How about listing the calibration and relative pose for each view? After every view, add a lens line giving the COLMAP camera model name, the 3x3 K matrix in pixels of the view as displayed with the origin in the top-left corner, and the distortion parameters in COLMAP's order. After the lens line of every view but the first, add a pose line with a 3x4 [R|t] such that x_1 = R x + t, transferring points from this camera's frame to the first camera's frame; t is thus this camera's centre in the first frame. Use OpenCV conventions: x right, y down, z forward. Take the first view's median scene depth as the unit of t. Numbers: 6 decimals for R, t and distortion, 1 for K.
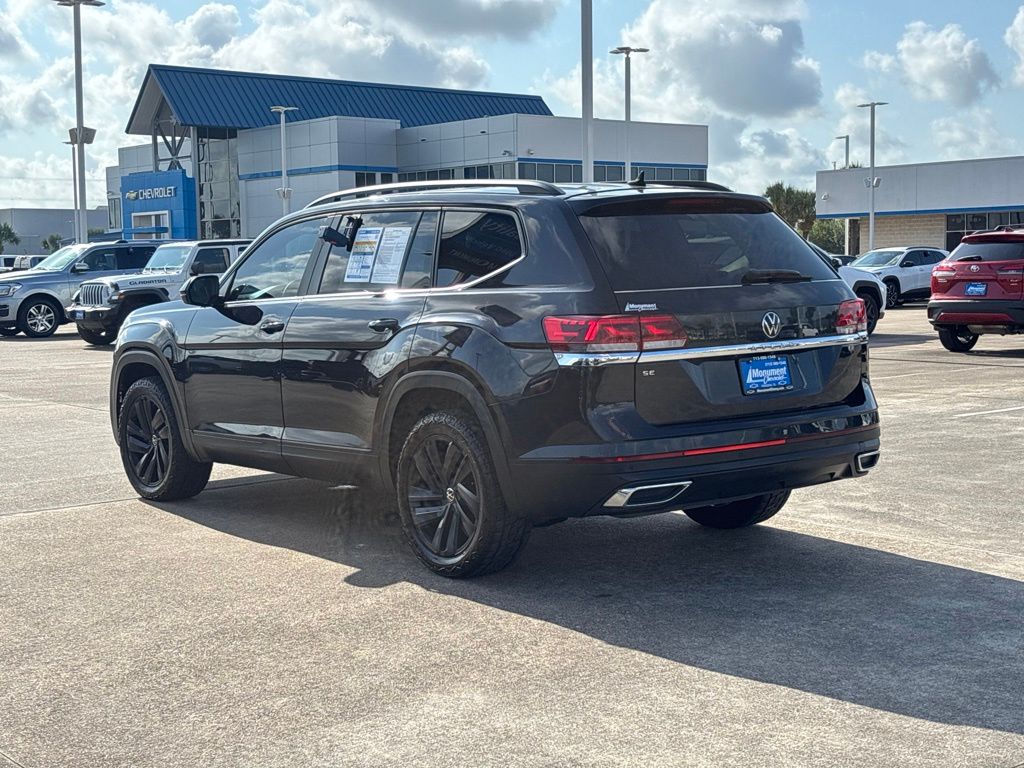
lens RADIAL K [[1646.1, 0, 516.3], [0, 1646.1, 419.4], [0, 0, 1]] dist [0.079592, -0.086010]
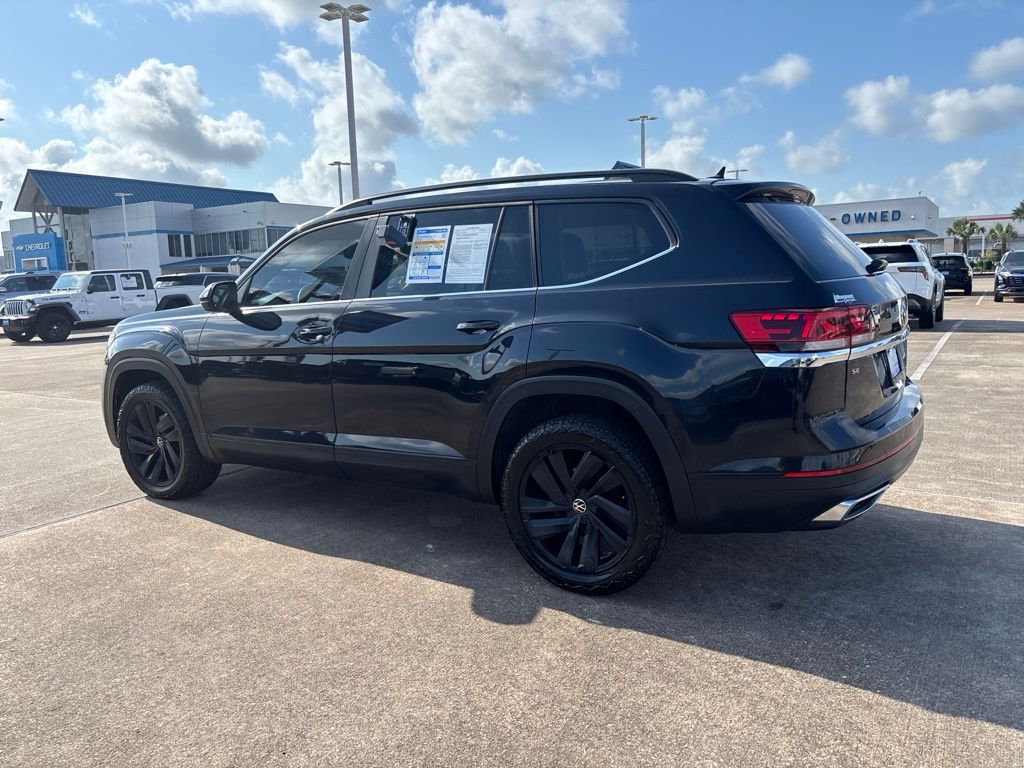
lens RADIAL K [[796.6, 0, 512.0], [0, 796.6, 384.0], [0, 0, 1]] dist [0.006535, -0.005137]
pose [[0.945715, -0.057116, 0.319939, -0.160800], [0.047606, 0.998163, 0.037475, -0.031304], [-0.321492, -0.020210, 0.946697, 0.431690]]
